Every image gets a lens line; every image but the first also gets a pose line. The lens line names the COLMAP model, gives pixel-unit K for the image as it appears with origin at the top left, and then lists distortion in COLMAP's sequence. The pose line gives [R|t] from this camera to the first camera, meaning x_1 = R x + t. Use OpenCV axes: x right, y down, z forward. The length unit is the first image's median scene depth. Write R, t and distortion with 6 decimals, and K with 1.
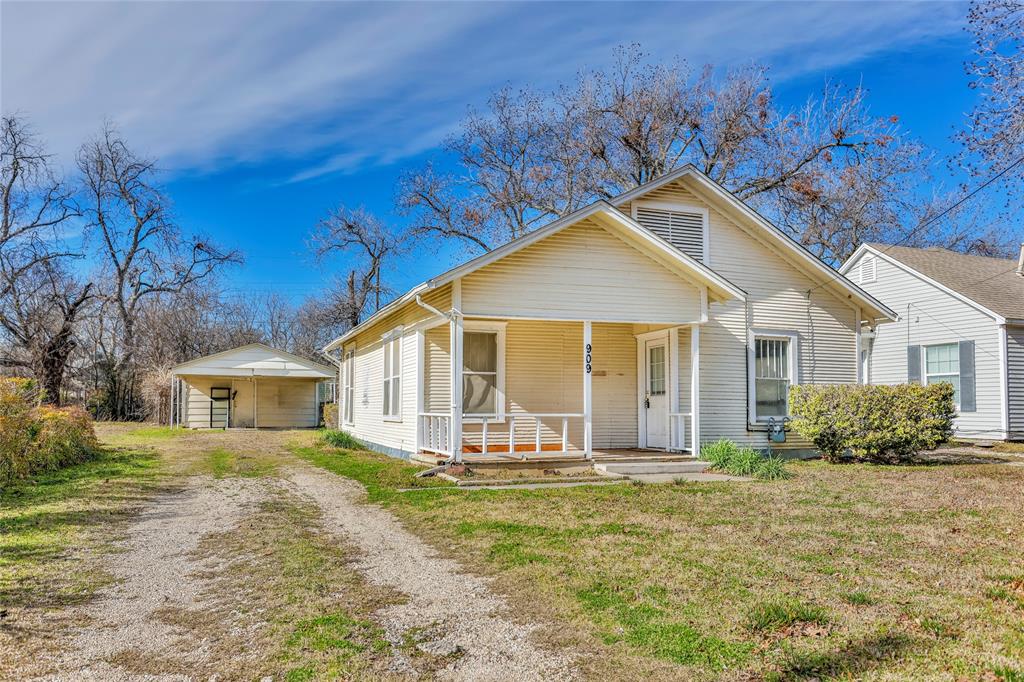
lens RADIAL K [[735.0, 0, 503.9], [0, 735.0, 371.2], [0, 0, 1]] dist [-0.006388, -0.003495]
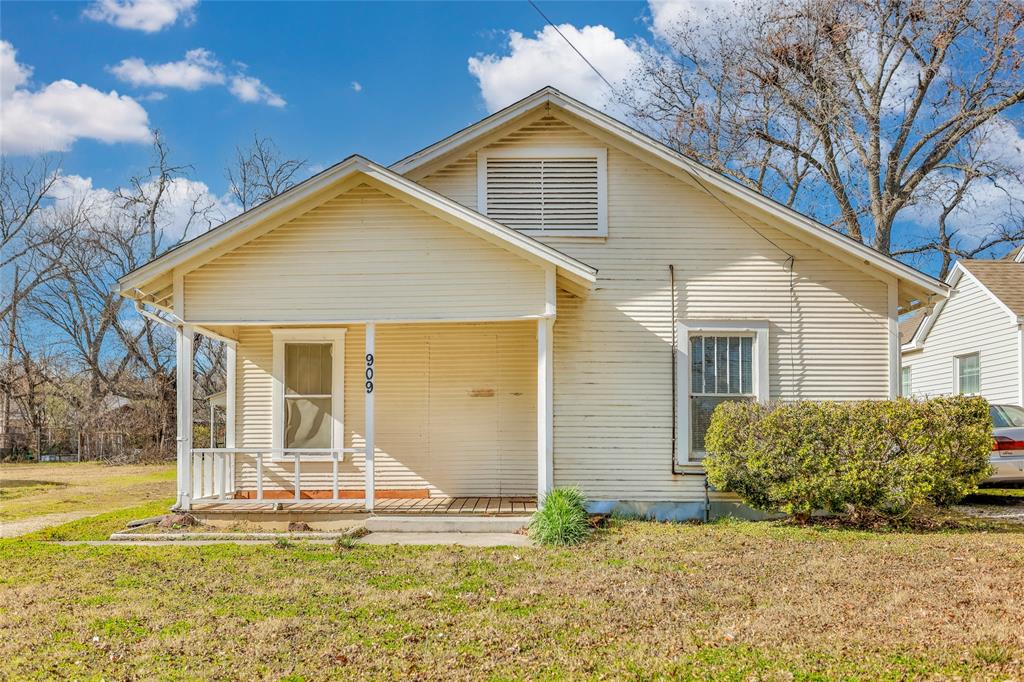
lens RADIAL K [[942.4, 0, 494.9], [0, 942.4, 408.8], [0, 0, 1]] dist [0.015463, 0.000000]
pose [[0.936293, -0.017145, -0.350800, 0.479060], [0.021996, 0.999710, 0.009849, 0.009719], [0.350530, -0.016938, 0.936398, 0.135898]]
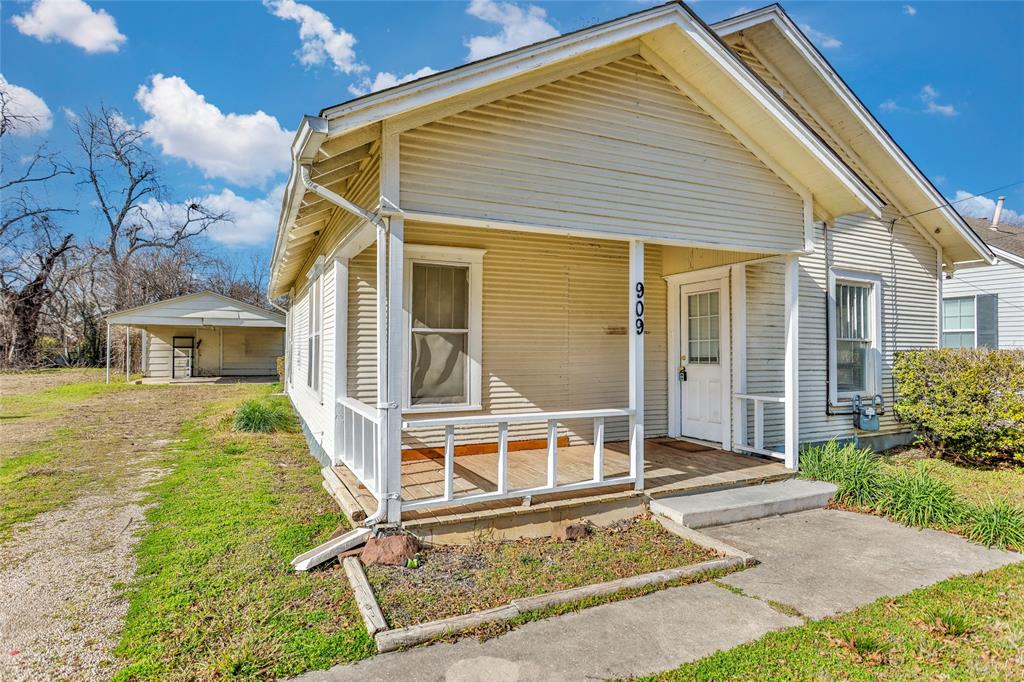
lens RADIAL K [[559.0, 0, 520.9], [0, 559.0, 338.4], [0, 0, 1]] dist [-0.036881, 0.001716]
pose [[0.995042, 0.003490, 0.099395, -0.012190], [-0.006823, 0.999425, 0.033210, -0.006869], [-0.099222, -0.033723, 0.994494, 0.503310]]
